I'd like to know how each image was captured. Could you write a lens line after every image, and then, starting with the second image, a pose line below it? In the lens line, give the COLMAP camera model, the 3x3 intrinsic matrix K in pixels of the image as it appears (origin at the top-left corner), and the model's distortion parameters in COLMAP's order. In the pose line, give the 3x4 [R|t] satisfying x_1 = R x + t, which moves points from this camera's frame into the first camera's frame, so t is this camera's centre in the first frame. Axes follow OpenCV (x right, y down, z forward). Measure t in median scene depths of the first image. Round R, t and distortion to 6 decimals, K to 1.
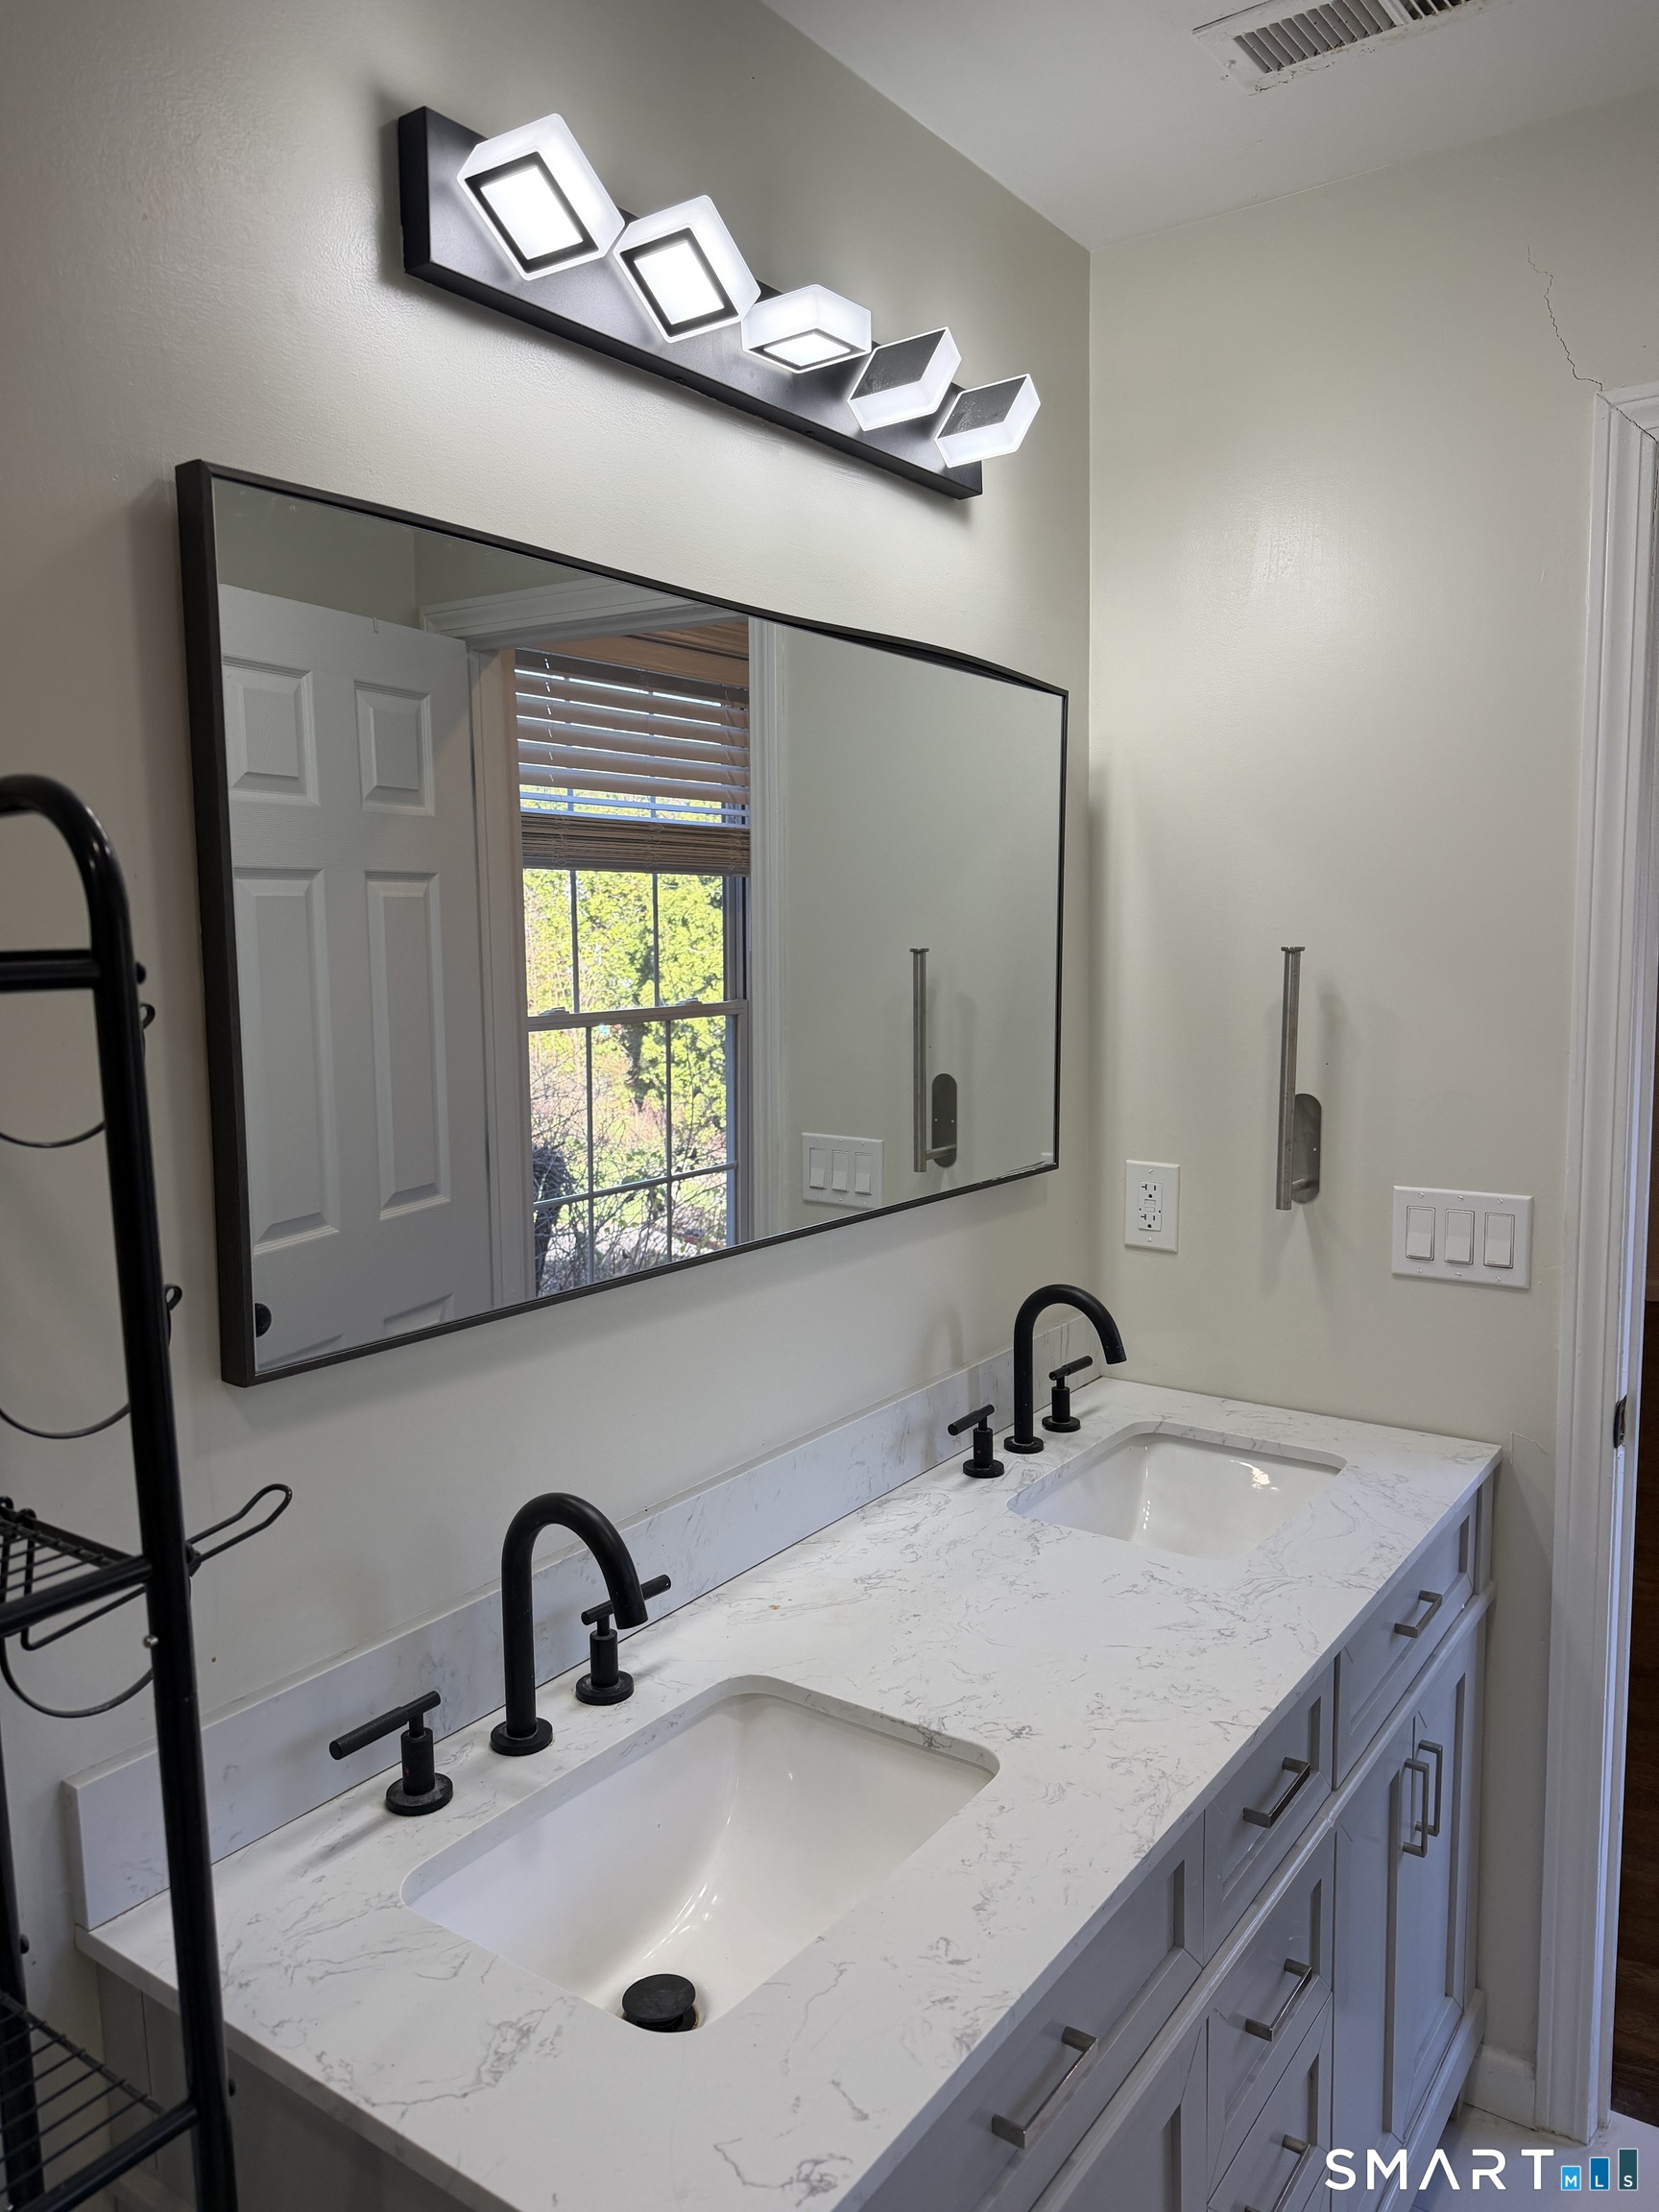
lens RADIAL K [[1538.7, 0, 828.7], [0, 1538.7, 1089.2], [0, 0, 1]] dist [0.043426, -0.059172]
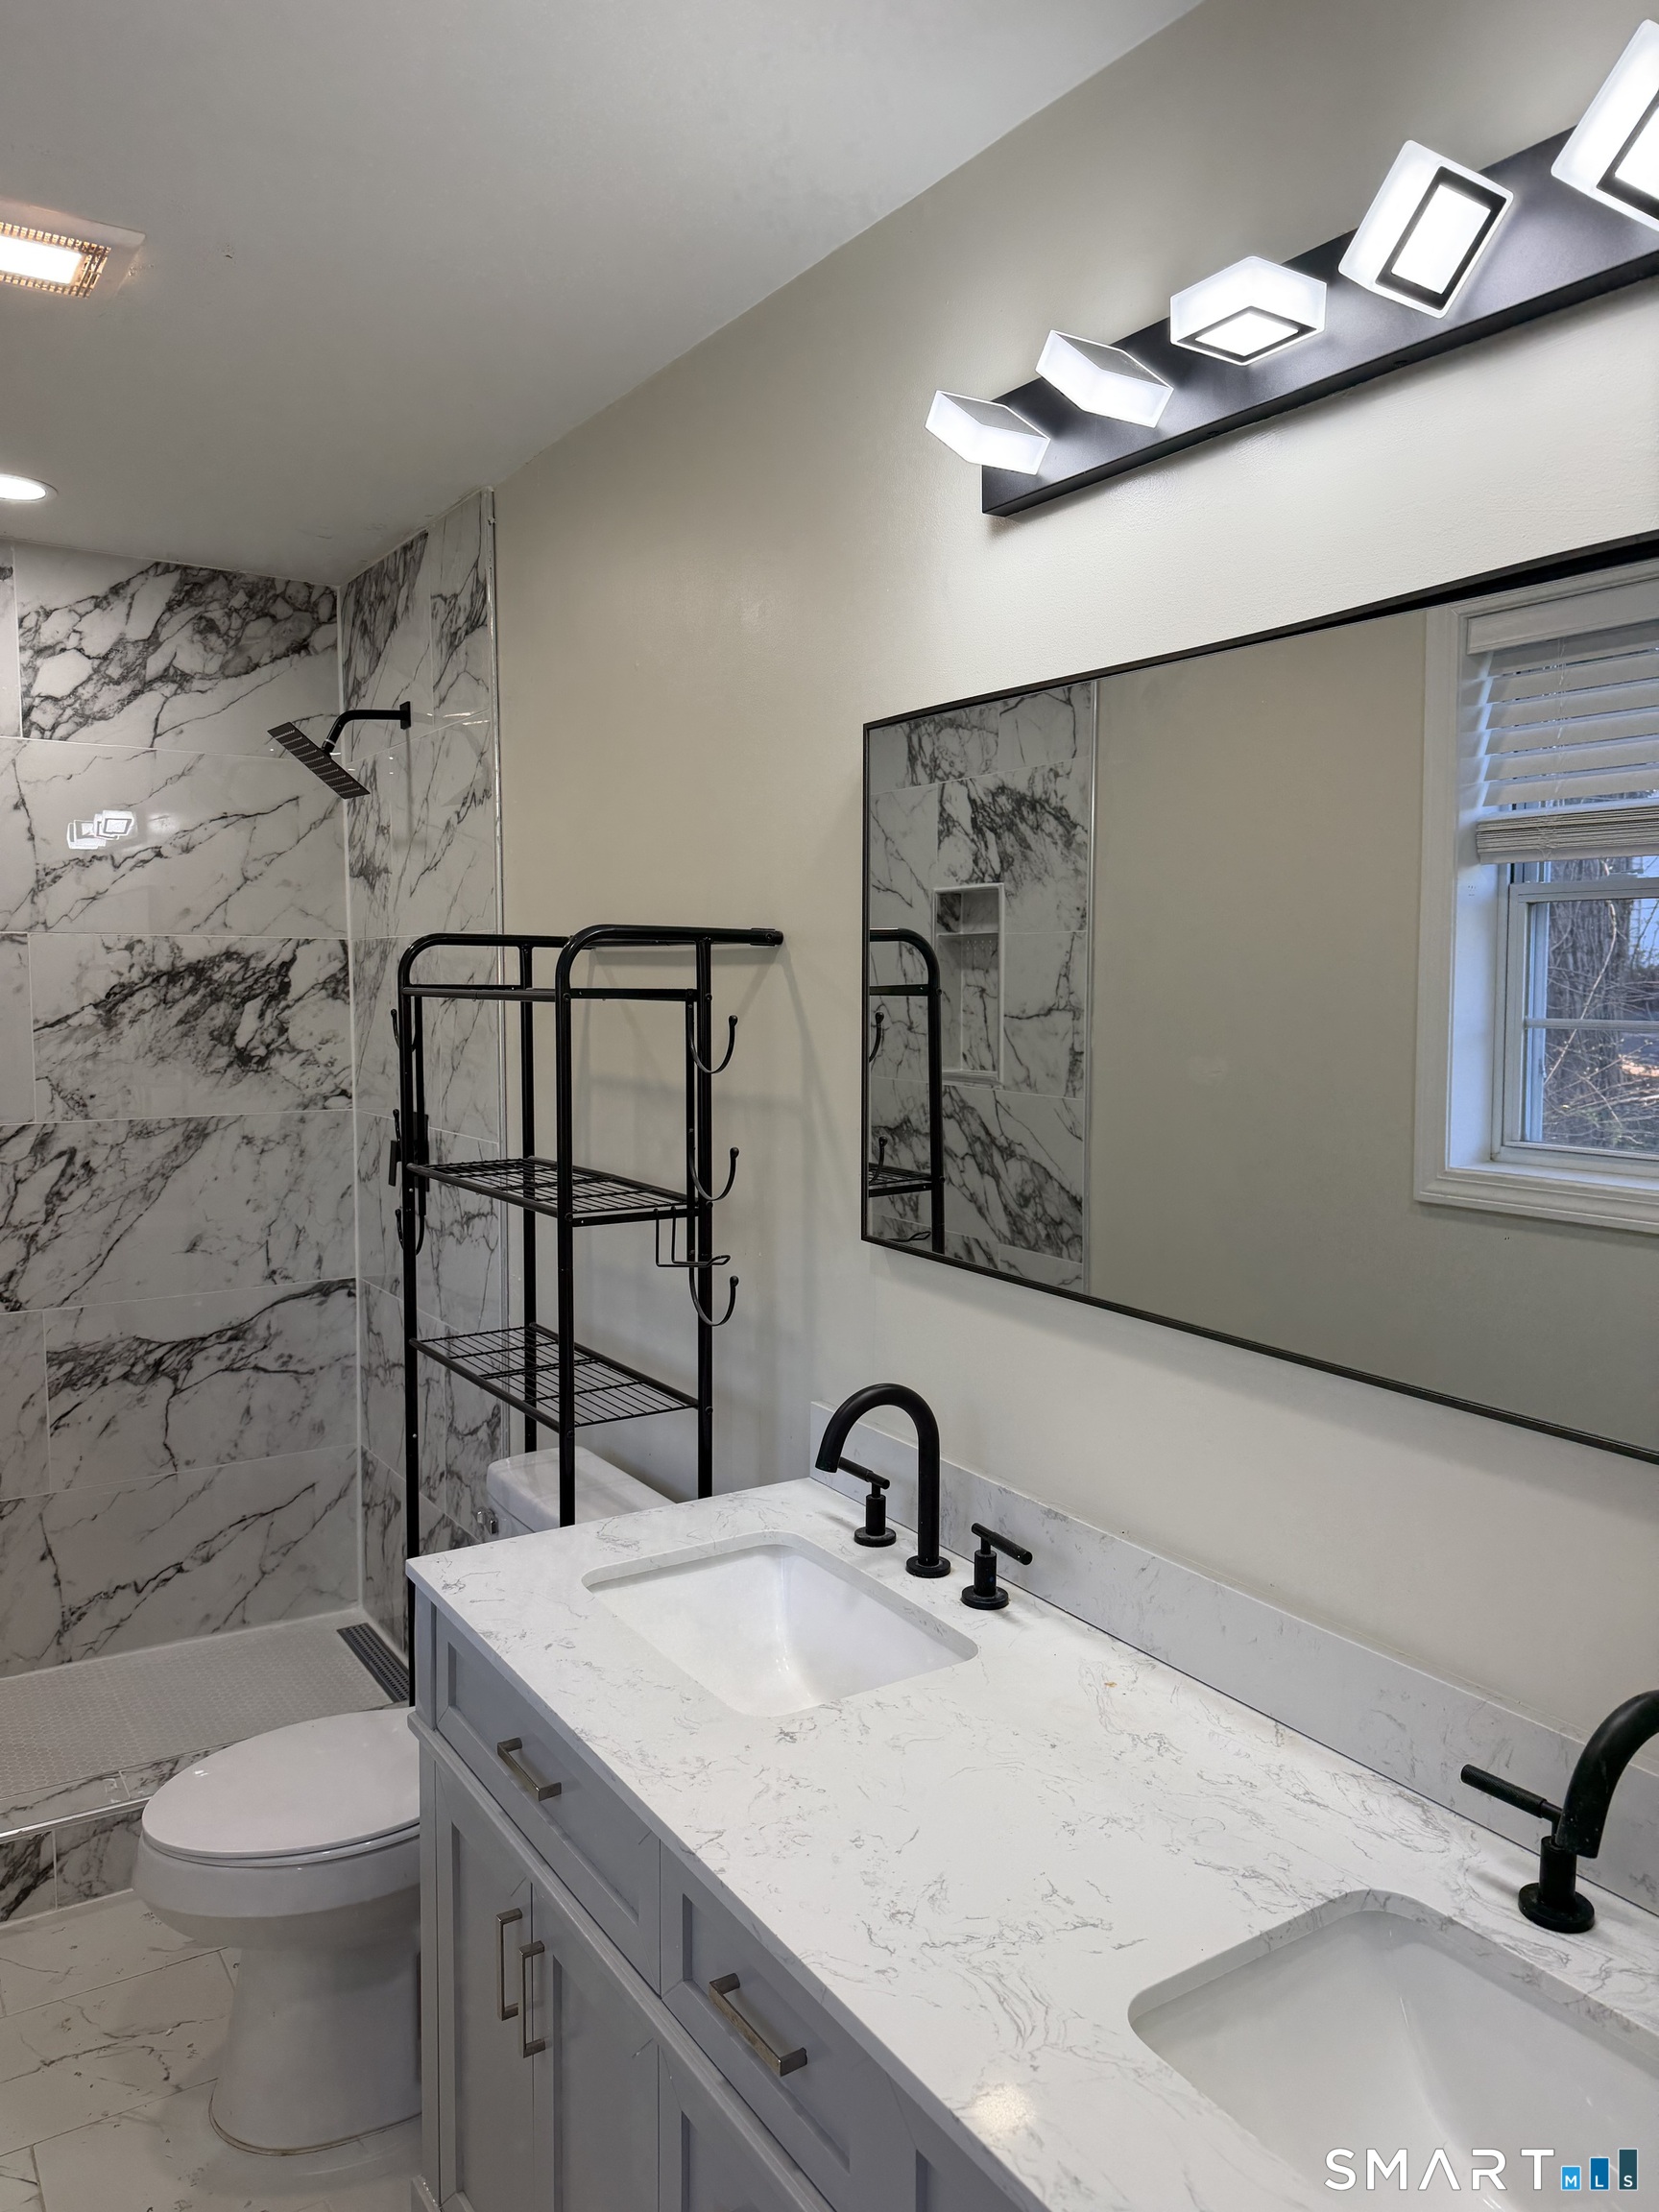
lens RADIAL K [[1538.7, 0, 824.8], [0, 1538.7, 1089.3], [0, 0, 1]] dist [0.043426, -0.059172]
pose [[-0.334118, 0.096774, -0.937550, 0.983958], [-0.109627, 0.983974, 0.140634, -0.163556], [0.936134, 0.149769, -0.318155, 1.184754]]
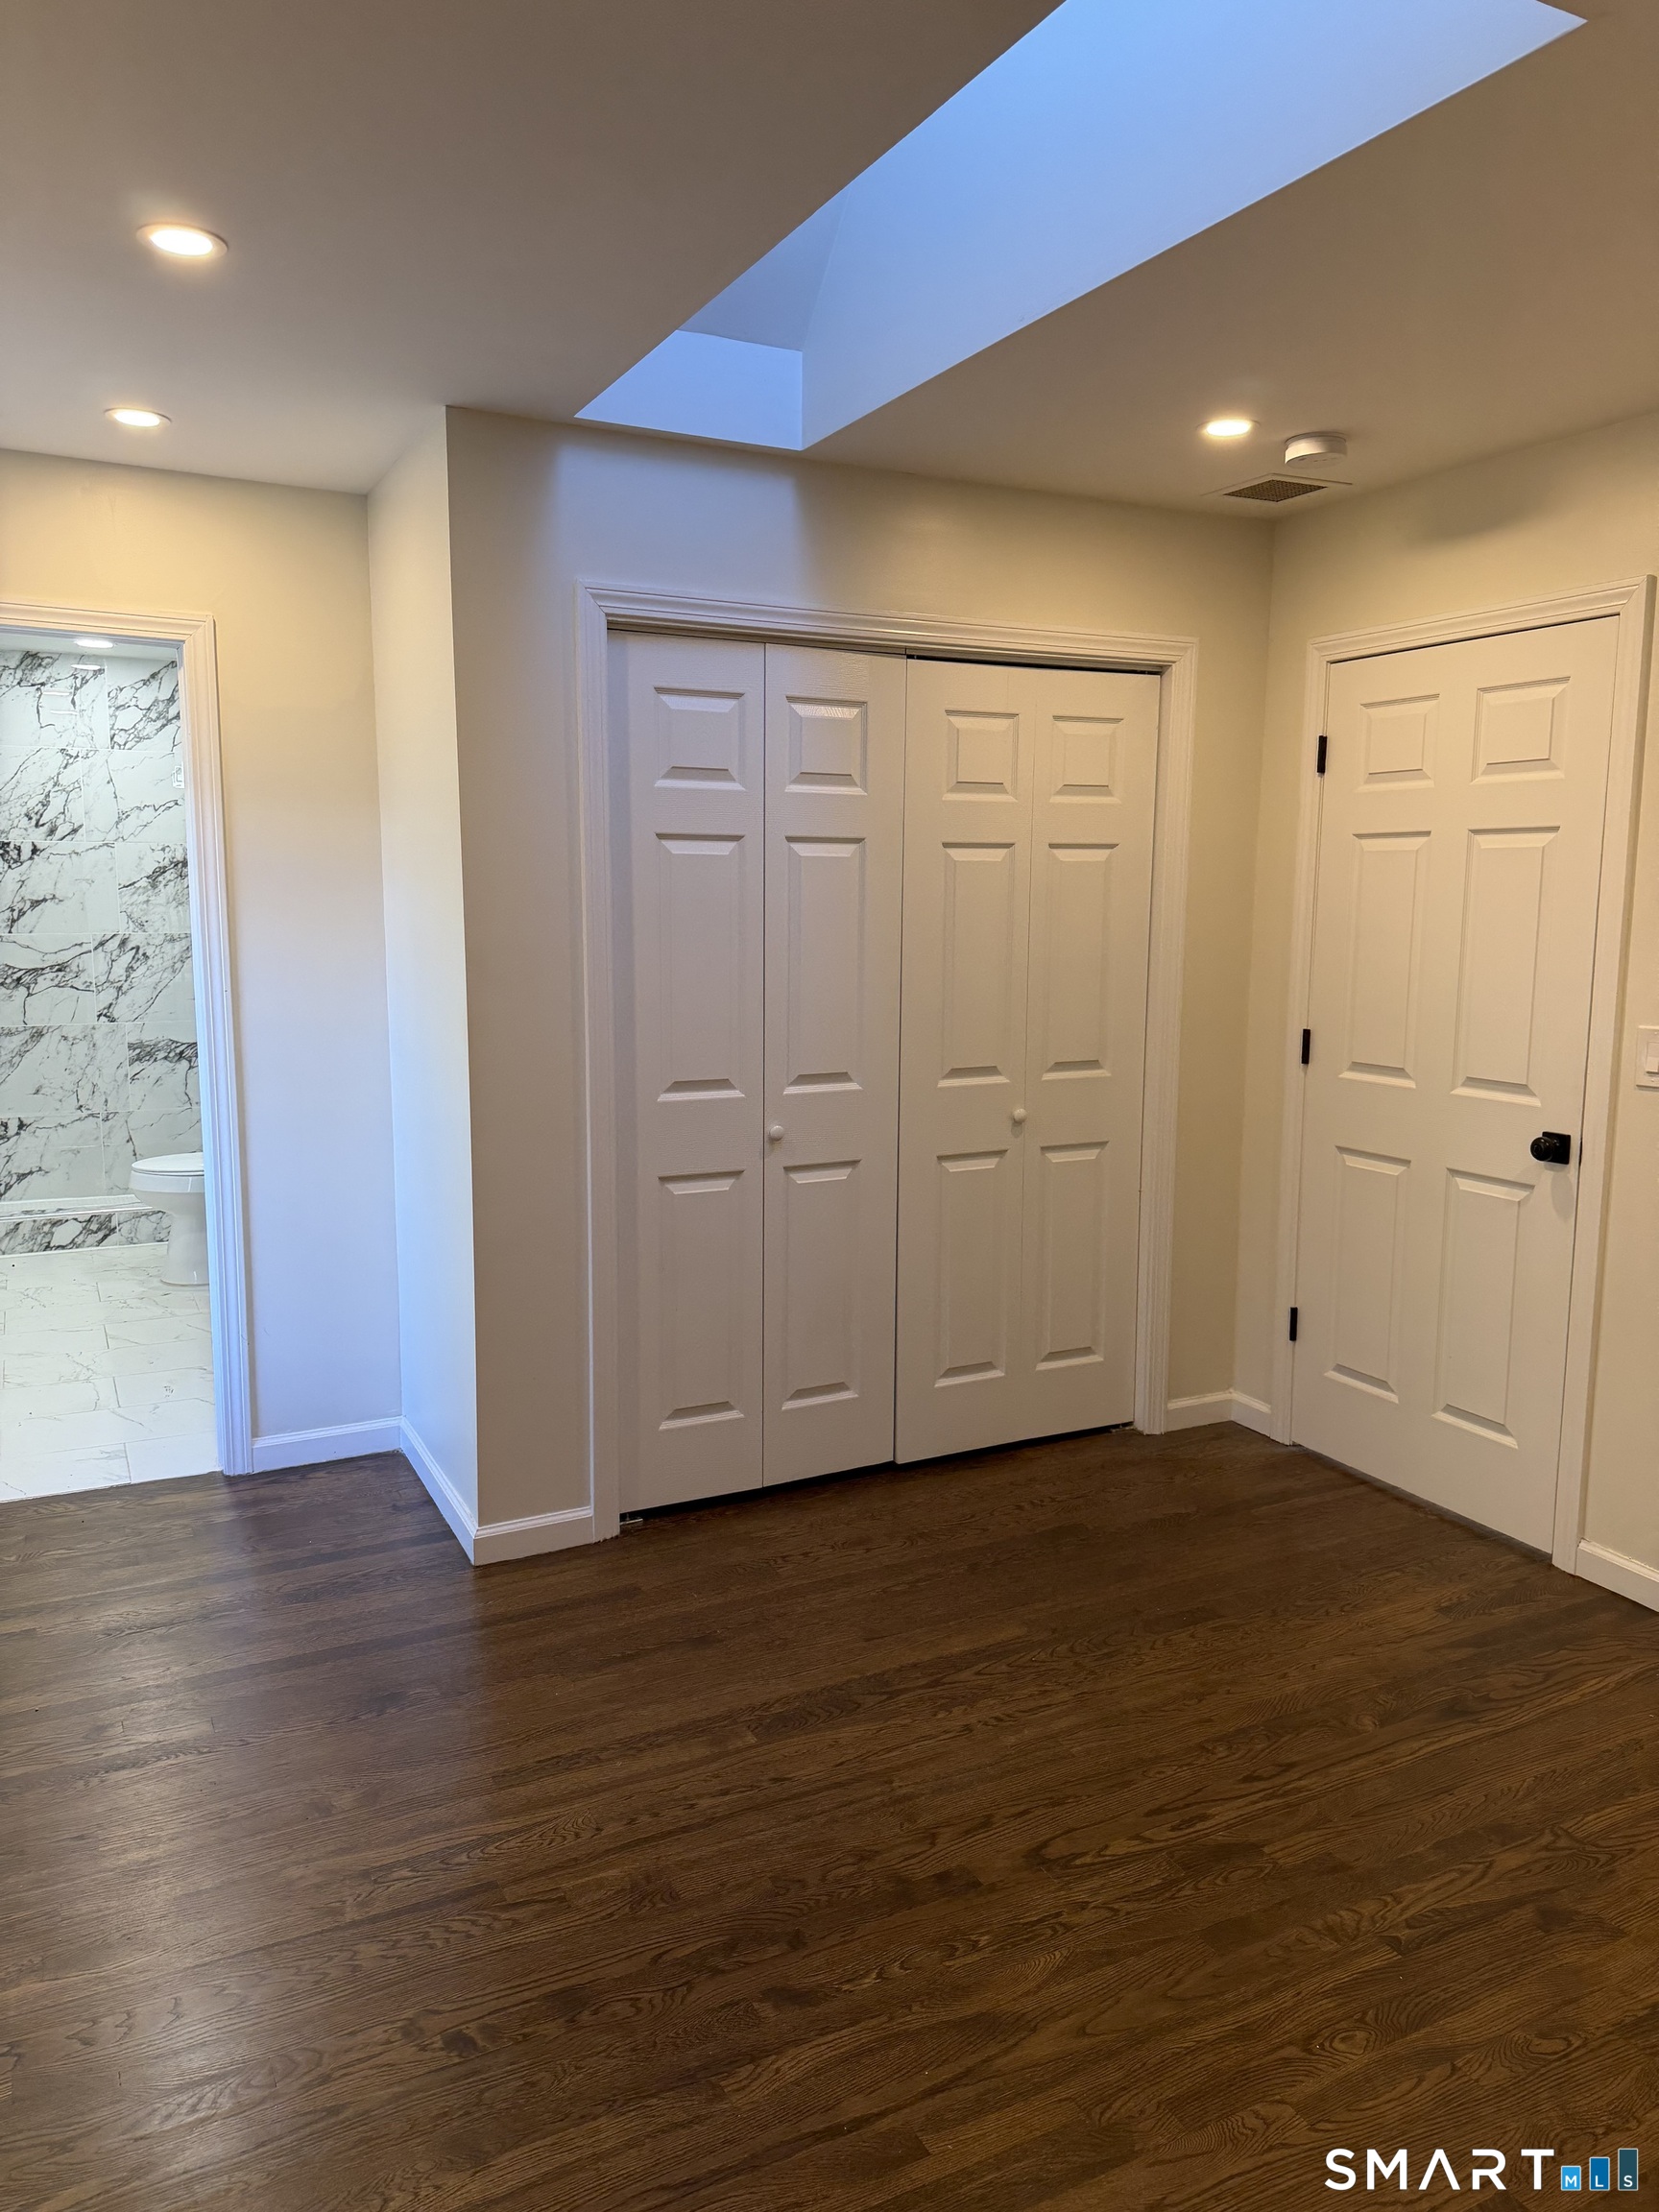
lens RADIAL K [[1538.7, 0, 816.4], [0, 1538.7, 1095.7], [0, 0, 1]] dist [0.043426, -0.059172]
pose [[-0.441060, 0.136732, -0.887001, 2.623505], [-0.098302, 0.975020, 0.199181, -0.345698], [0.892078, 0.175045, -0.416601, 3.403788]]
